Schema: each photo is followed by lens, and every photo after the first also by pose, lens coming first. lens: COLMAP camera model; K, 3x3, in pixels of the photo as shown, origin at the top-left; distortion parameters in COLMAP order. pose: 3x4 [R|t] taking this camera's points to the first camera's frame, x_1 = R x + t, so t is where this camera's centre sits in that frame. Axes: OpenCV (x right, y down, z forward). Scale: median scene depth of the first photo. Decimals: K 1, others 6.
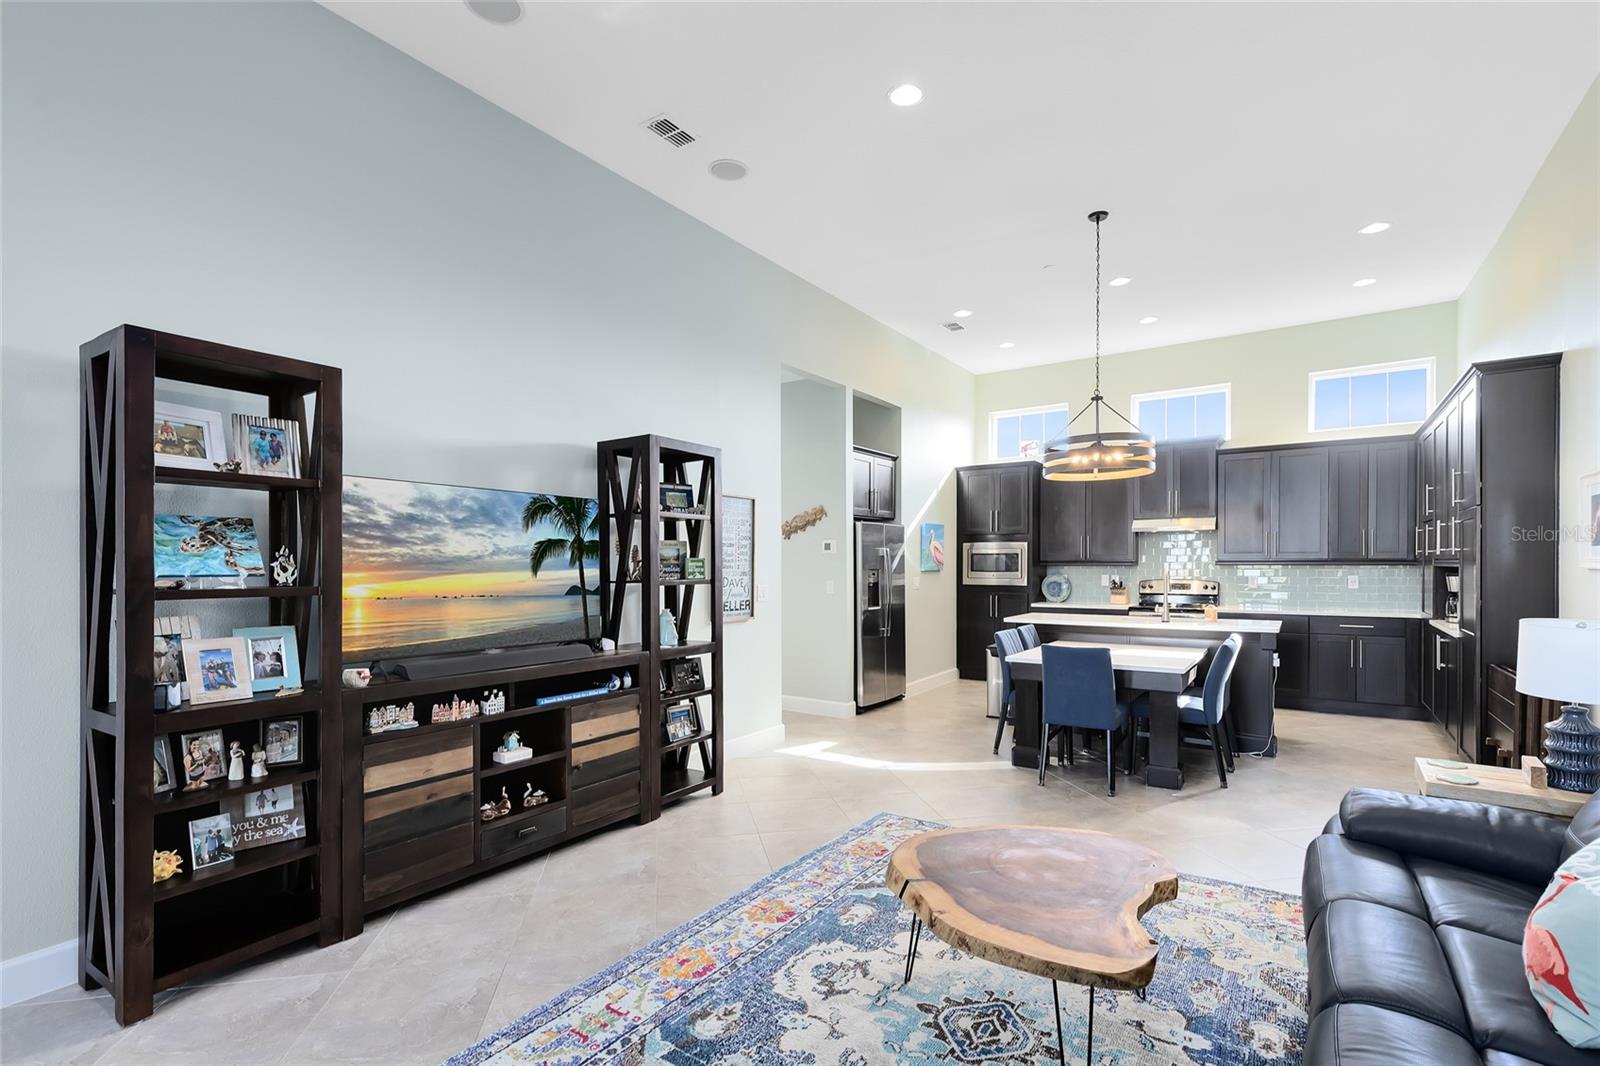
lens RADIAL K [[735.7, 0, 806.0], [0, 735.7, 575.9], [0, 0, 1]] dist [0.008458, -0.000024]
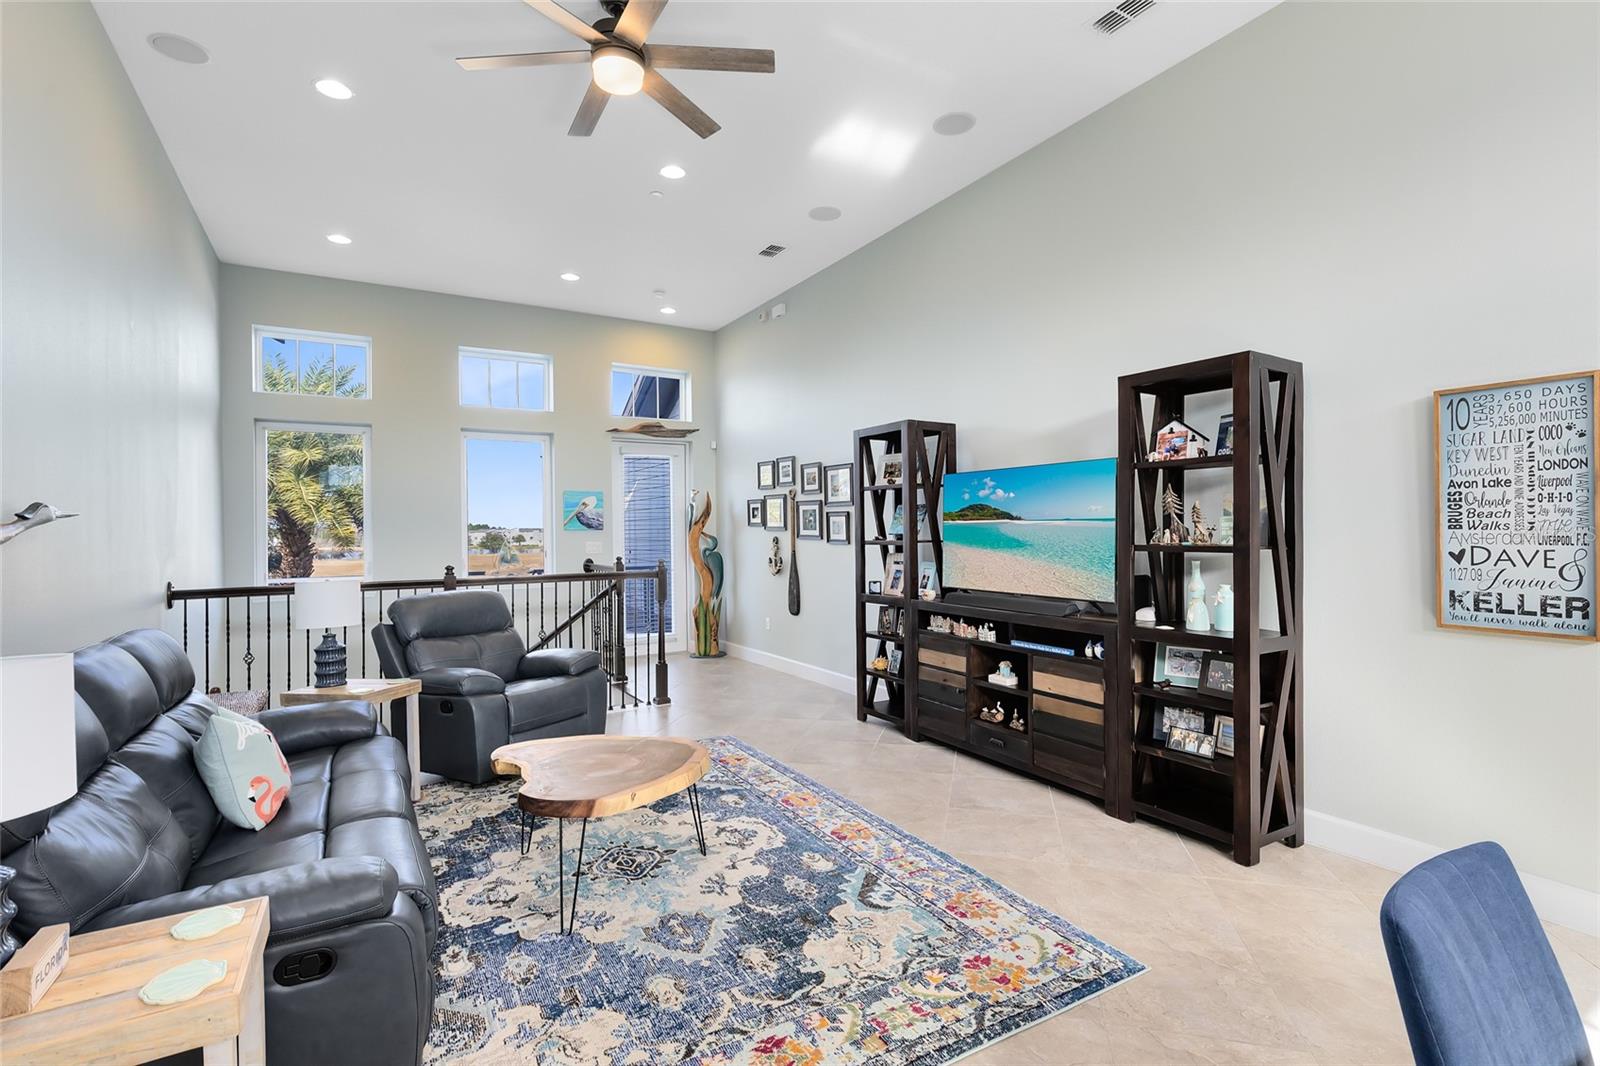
lens RADIAL K [[746.9, 0, 800.9], [0, 746.9, 527.9], [0, 0, 1]] dist [0.000457, -0.000005]
pose [[-0.426245, 0.004201, -0.904598, 0.450489], [-0.000680, 0.999987, 0.004965, -0.010177], [0.904607, 0.002732, -0.426237, 0.618823]]
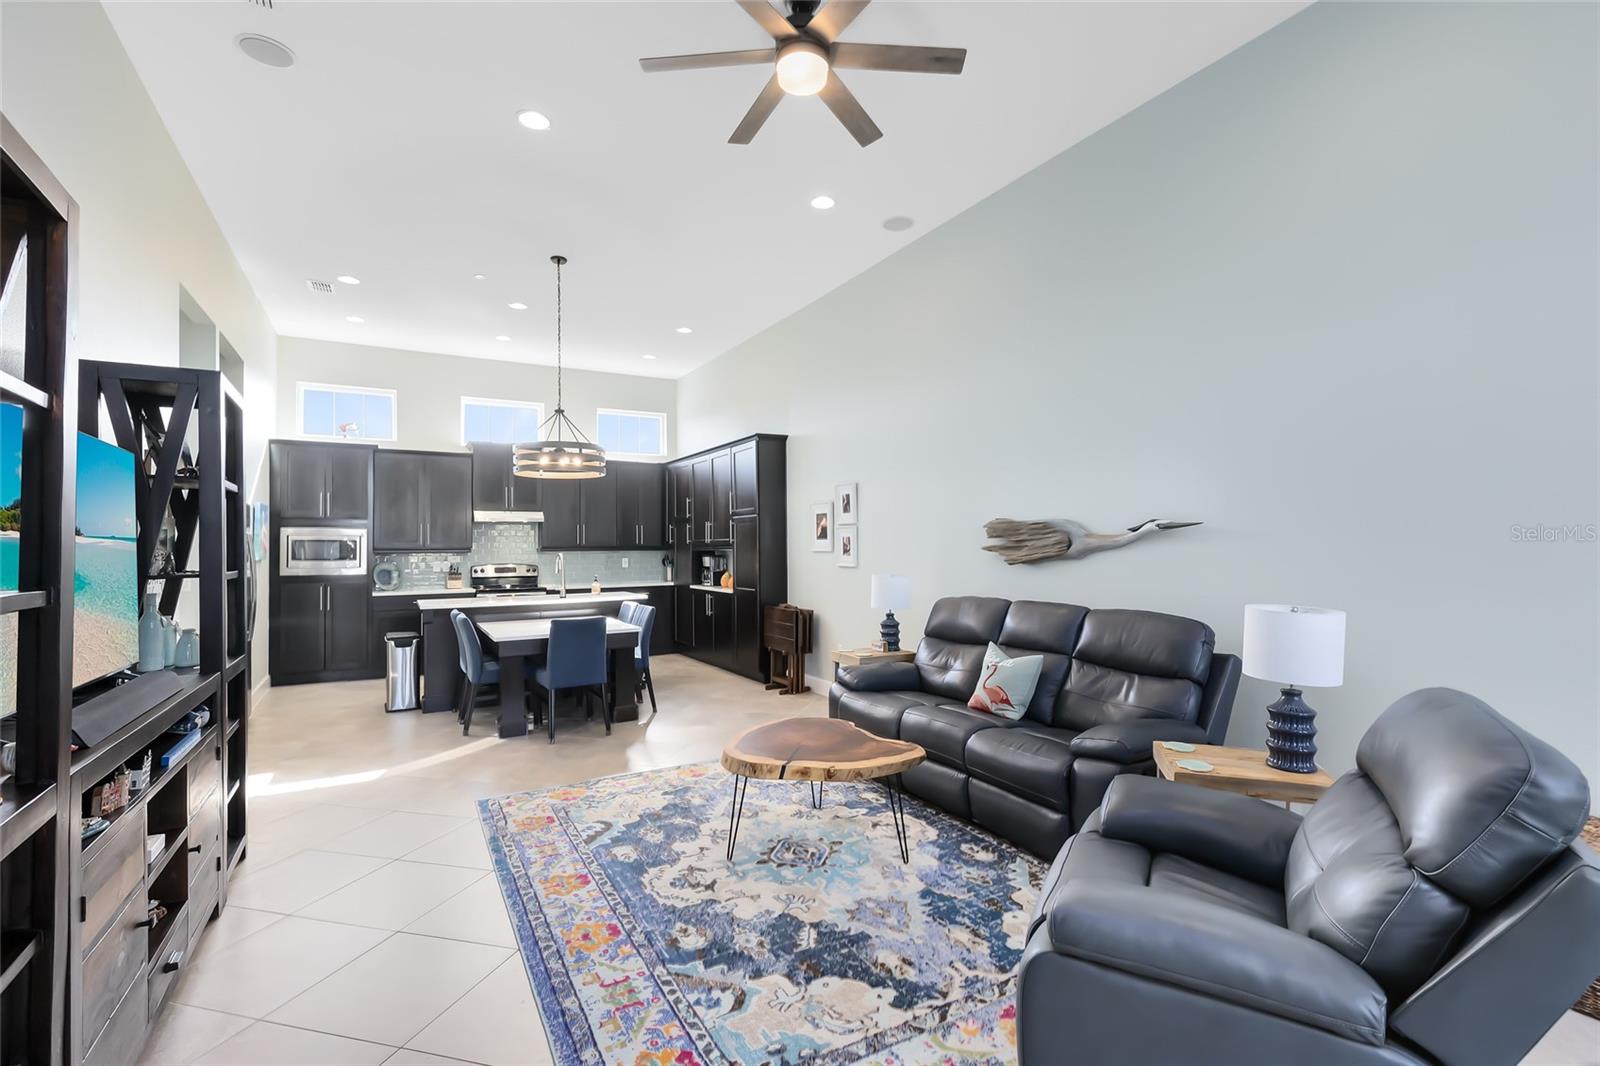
lens RADIAL K [[722.6, 0, 803.5], [0, 722.6, 534.4], [0, 0, 1]] dist [0.002862, 0.000578]
pose [[0.442658, 0.014808, 0.896568, -0.356693], [0.022508, 0.999365, -0.027619, 0.000141], [-0.896408, 0.032405, 0.442044, 0.102220]]
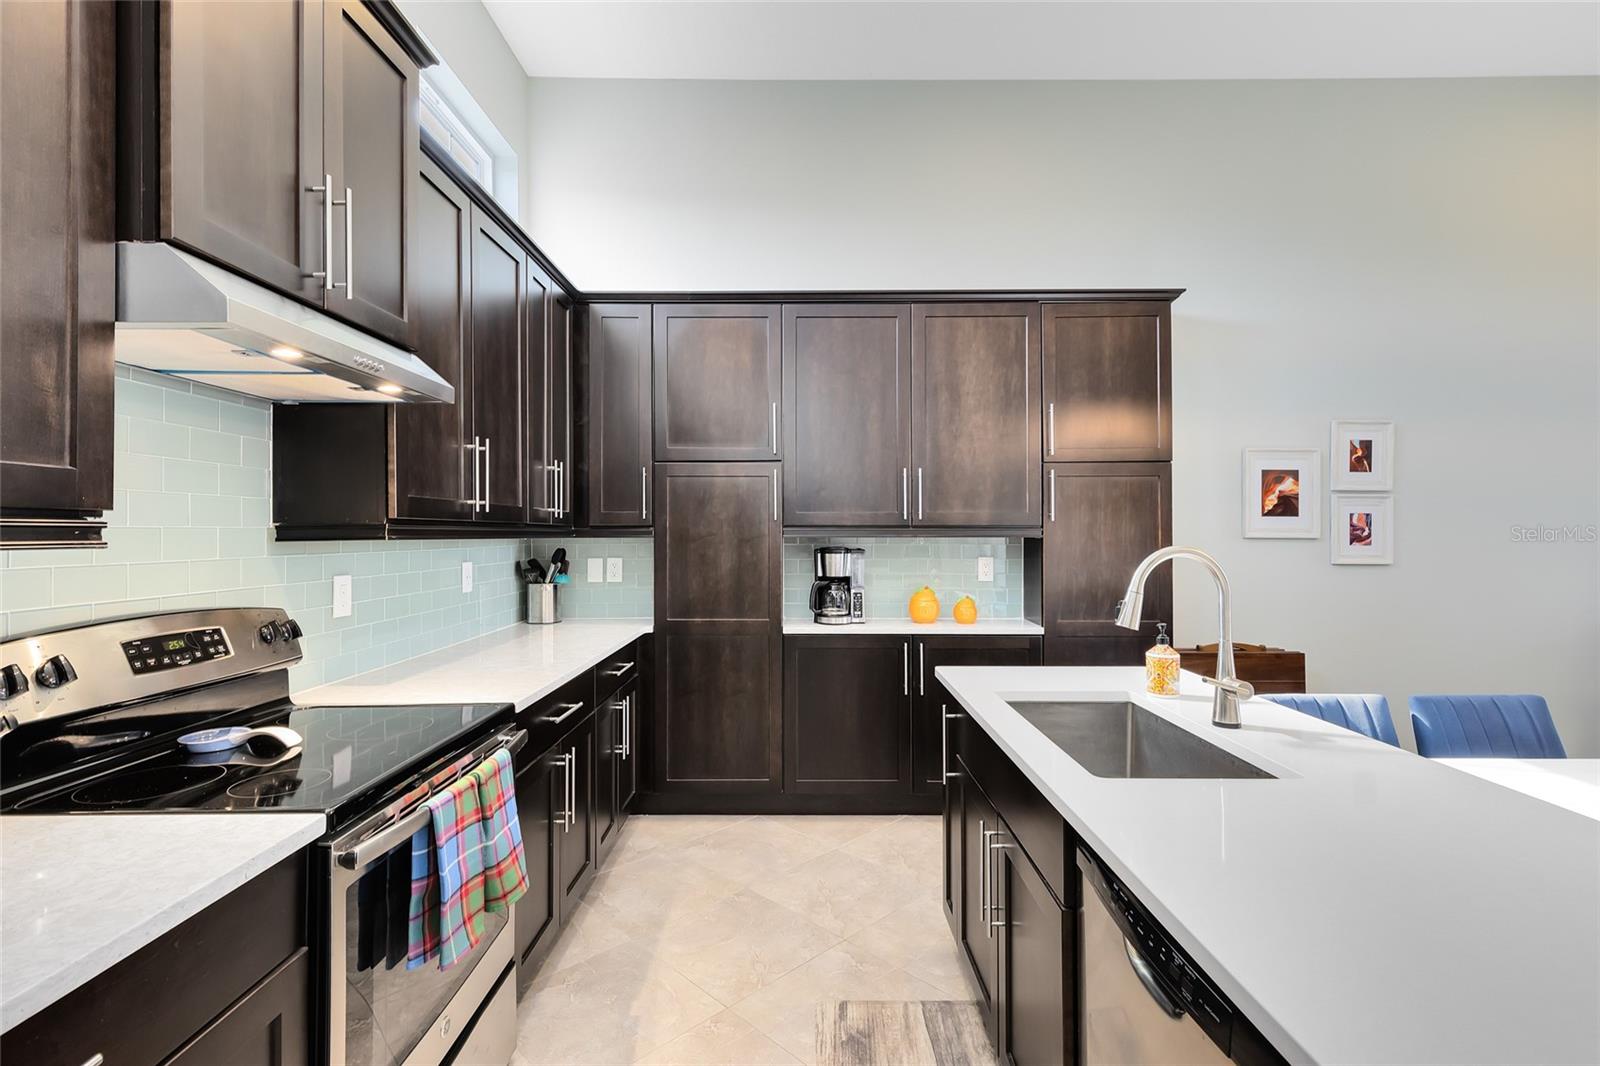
lens RADIAL K [[737.1, 0, 795.7], [0, 737.1, 524.3], [0, 0, 1]] dist [0.002427, -0.000218]
pose [[-0.551927, 0.011184, 0.833817, 0.292836], [0.016126, 0.999866, -0.002737, -0.019288], [-0.833736, 0.011935, -0.552034, 1.156144]]
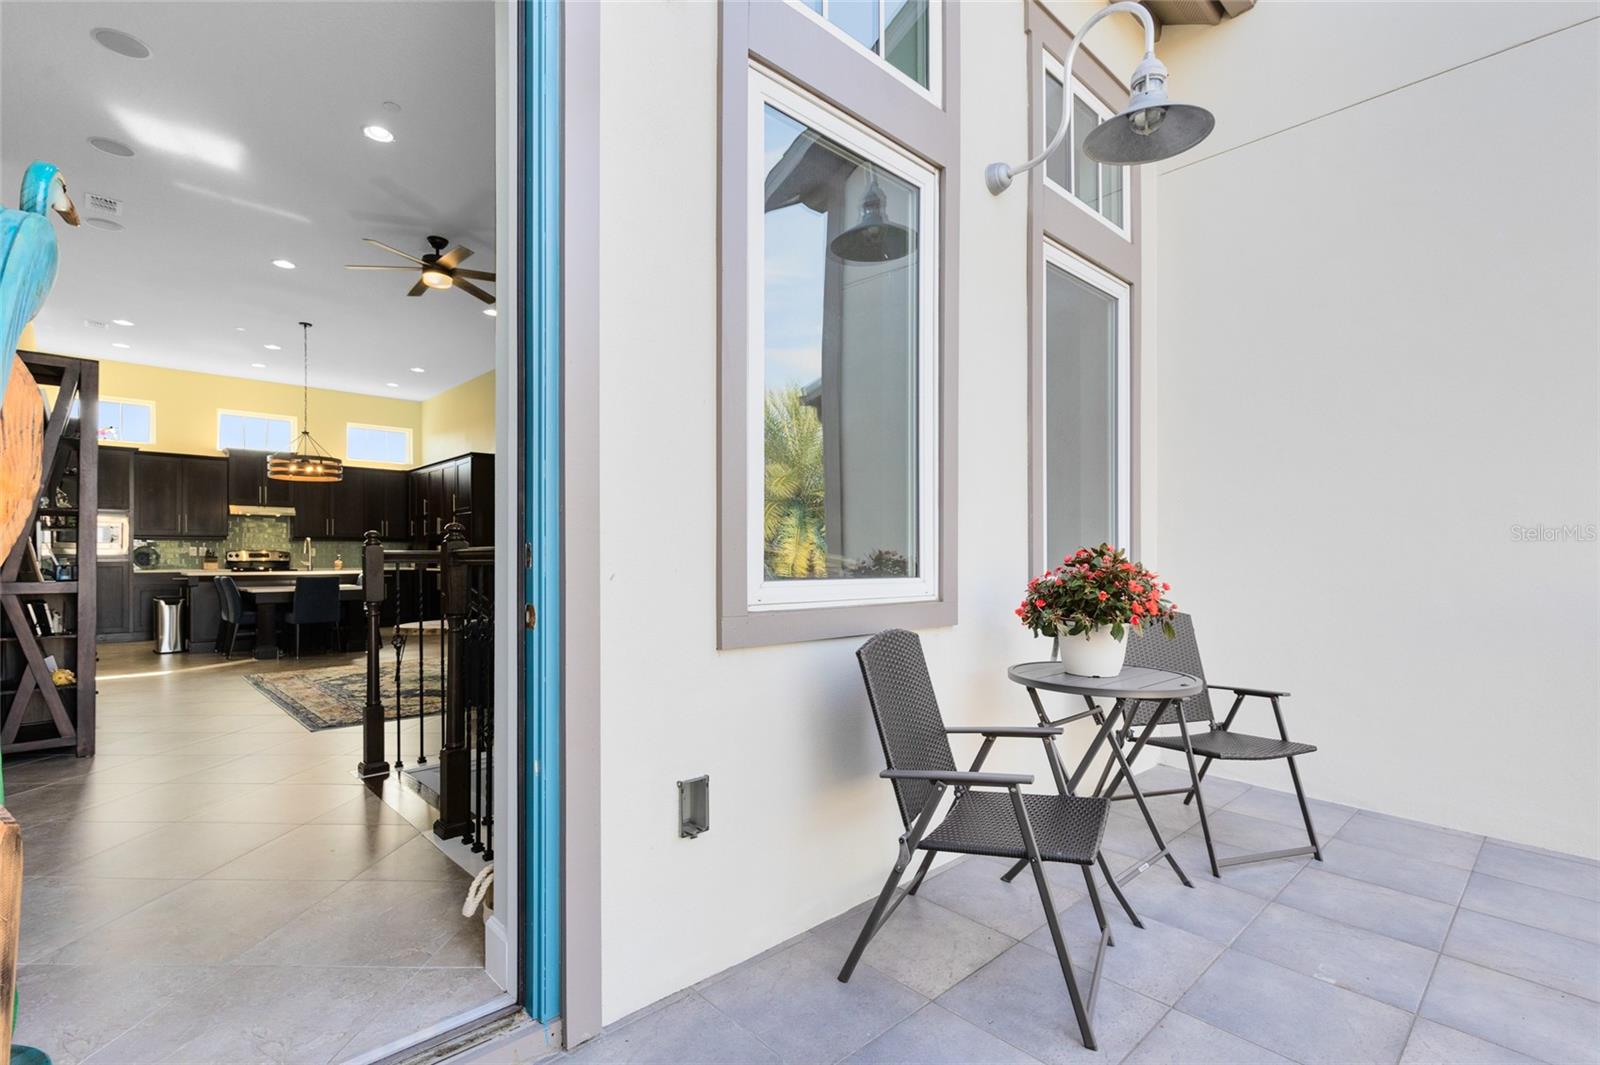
lens RADIAL K [[746.9, 0, 802.5], [0, 746.9, 553.9], [0, 0, 1]] dist [0.002040, 0.000616]
pose [[0.214801, 0.011065, 0.976595, -0.764149], [0.018785, 0.999704, -0.015459, 0.061484], [-0.976477, 0.021666, 0.214529, -0.346073]]
